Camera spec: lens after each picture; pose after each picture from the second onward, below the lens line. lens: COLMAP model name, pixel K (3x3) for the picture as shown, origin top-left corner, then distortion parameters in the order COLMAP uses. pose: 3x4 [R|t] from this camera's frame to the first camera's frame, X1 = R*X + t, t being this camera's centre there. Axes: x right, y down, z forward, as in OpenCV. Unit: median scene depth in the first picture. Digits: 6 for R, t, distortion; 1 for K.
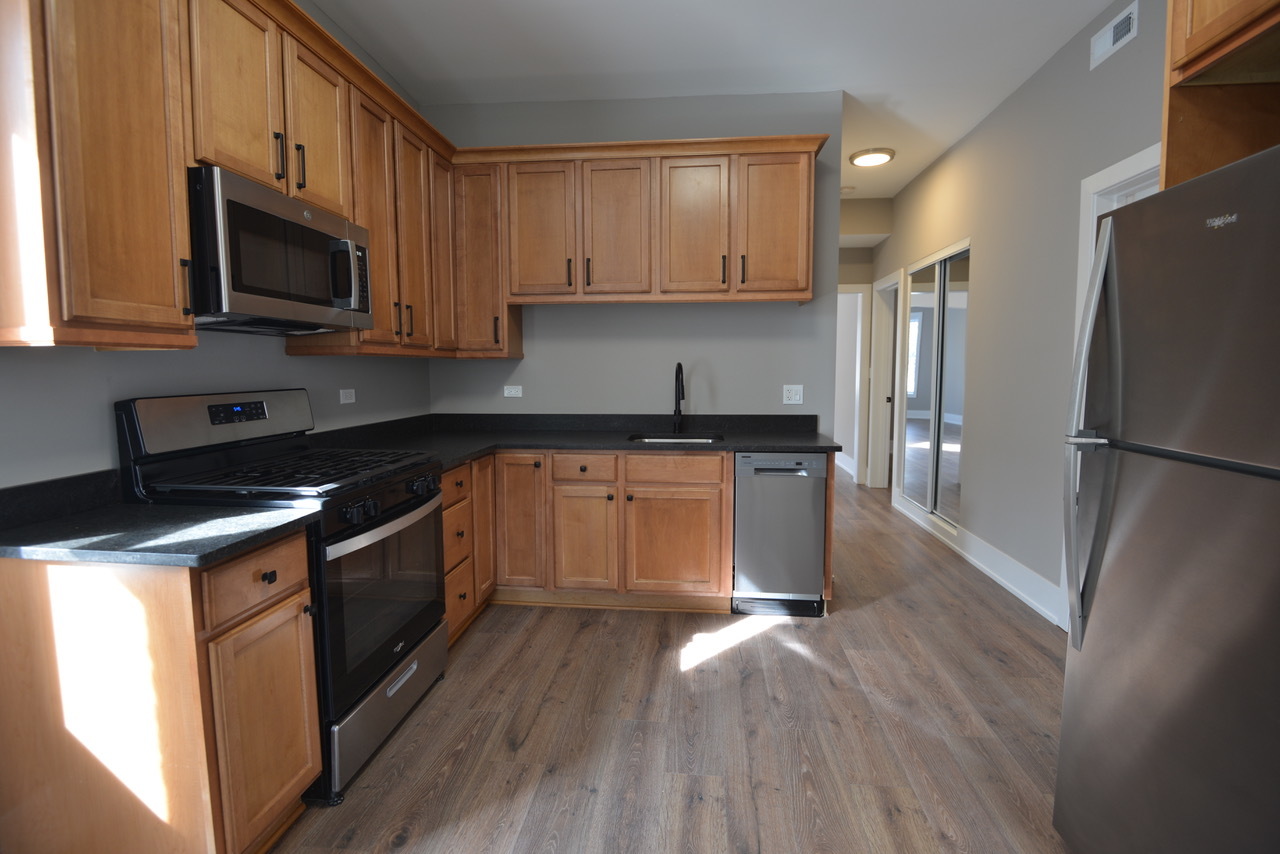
lens RADIAL K [[591.9, 0, 643.6], [0, 591.9, 422.1], [0, 0, 1]] dist [-0.003740, -0.008739]
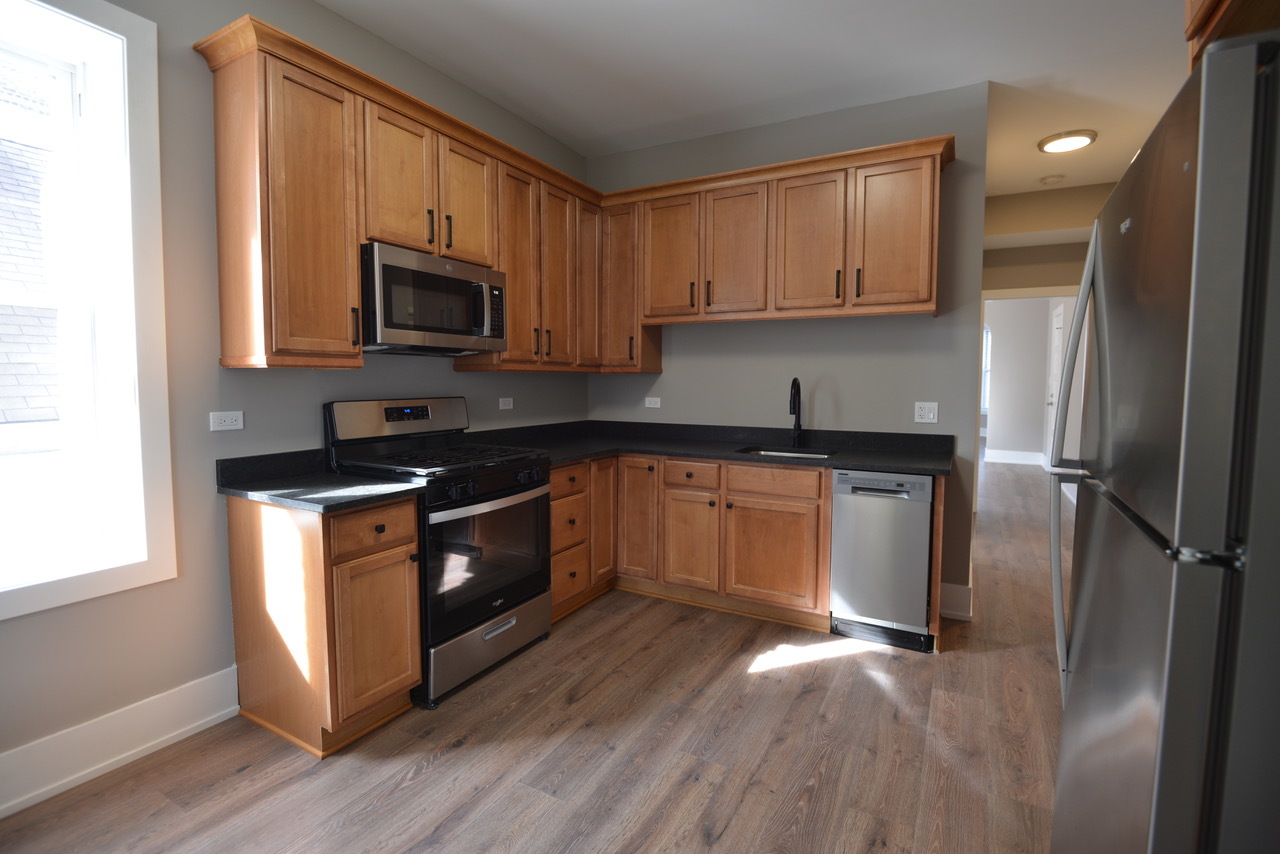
lens RADIAL K [[591.9, 0, 645.3], [0, 591.9, 423.2], [0, 0, 1]] dist [-0.003740, -0.008739]
pose [[0.919679, 0.034976, -0.391110, 0.248374], [-0.041987, 0.999074, -0.009387, -0.002824], [0.390419, 0.025054, 0.920296, -0.034624]]
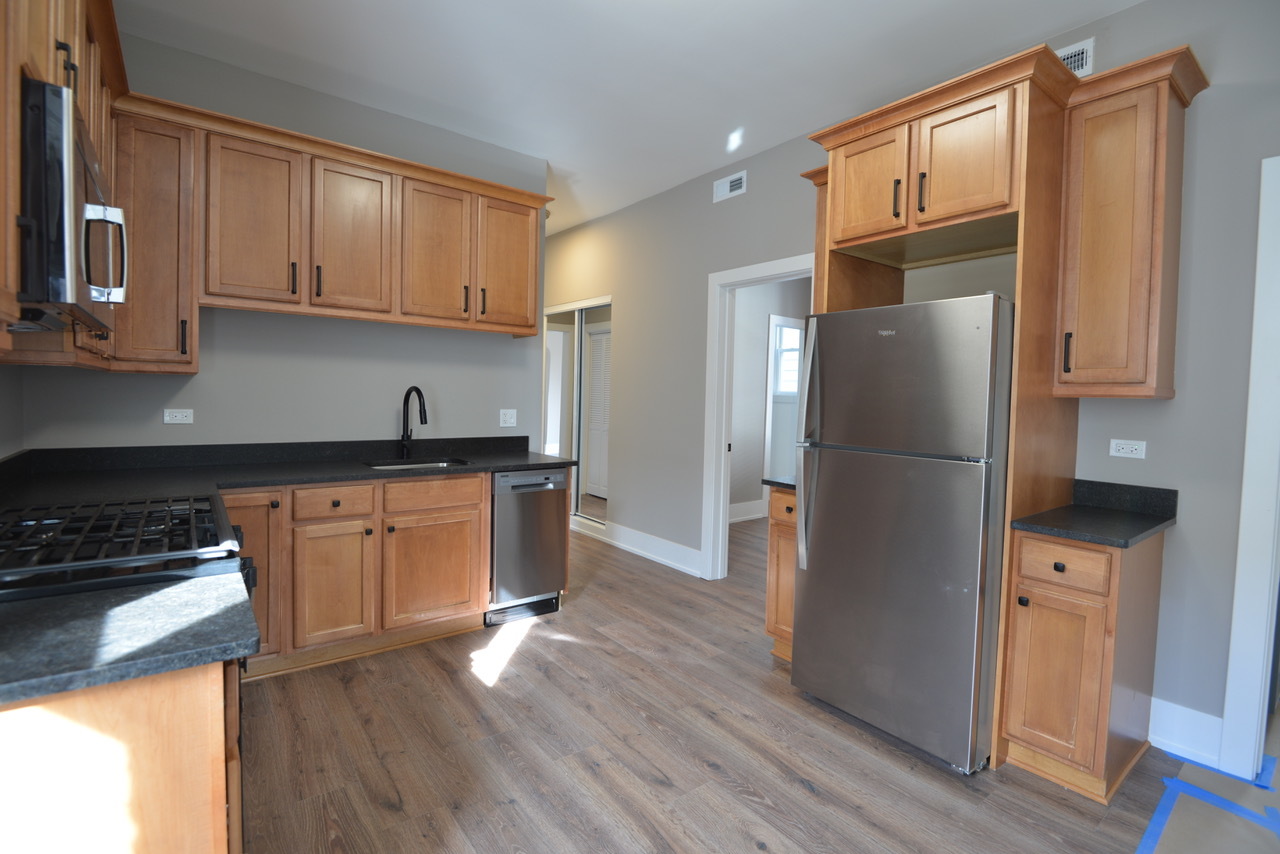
lens RADIAL K [[591.9, 0, 643.7], [0, 591.9, 420.8], [0, 0, 1]] dist [-0.003740, -0.008739]
pose [[0.721724, -0.009870, 0.692111, -0.384832], [0.036726, 0.999036, -0.024050, -0.006545], [-0.691206, 0.042776, 0.721390, 0.038635]]
